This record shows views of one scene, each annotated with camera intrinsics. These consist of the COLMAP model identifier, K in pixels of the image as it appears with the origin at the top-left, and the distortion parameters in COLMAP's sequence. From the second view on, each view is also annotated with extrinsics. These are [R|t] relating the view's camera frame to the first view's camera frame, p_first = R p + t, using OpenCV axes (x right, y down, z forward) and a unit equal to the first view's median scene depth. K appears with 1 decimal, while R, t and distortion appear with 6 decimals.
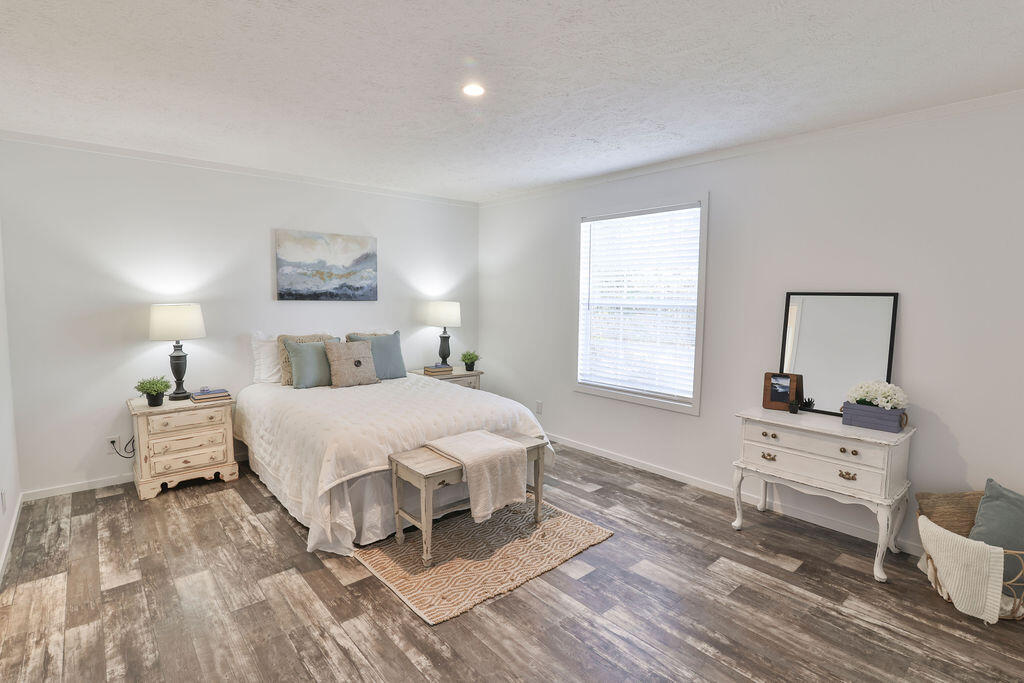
lens RADIAL K [[499.2, 0, 512.0], [0, 499.2, 341.5], [0, 0, 1]] dist [-0.020590, 0.000221]
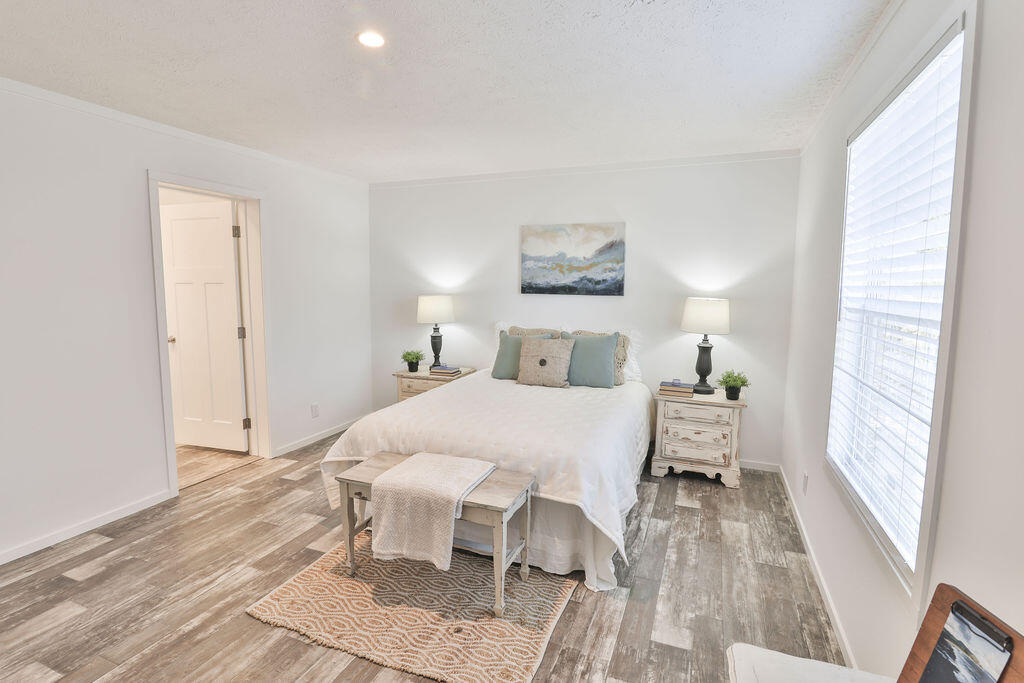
lens RADIAL K [[499.2, 0, 512.0], [0, 499.2, 341.5], [0, 0, 1]] dist [-0.020590, 0.000221]
pose [[0.450097, 0.095487, -0.887860, 0.484173], [-0.088134, 0.994162, 0.062240, -0.047230], [0.888620, 0.050237, 0.455885, 0.517928]]
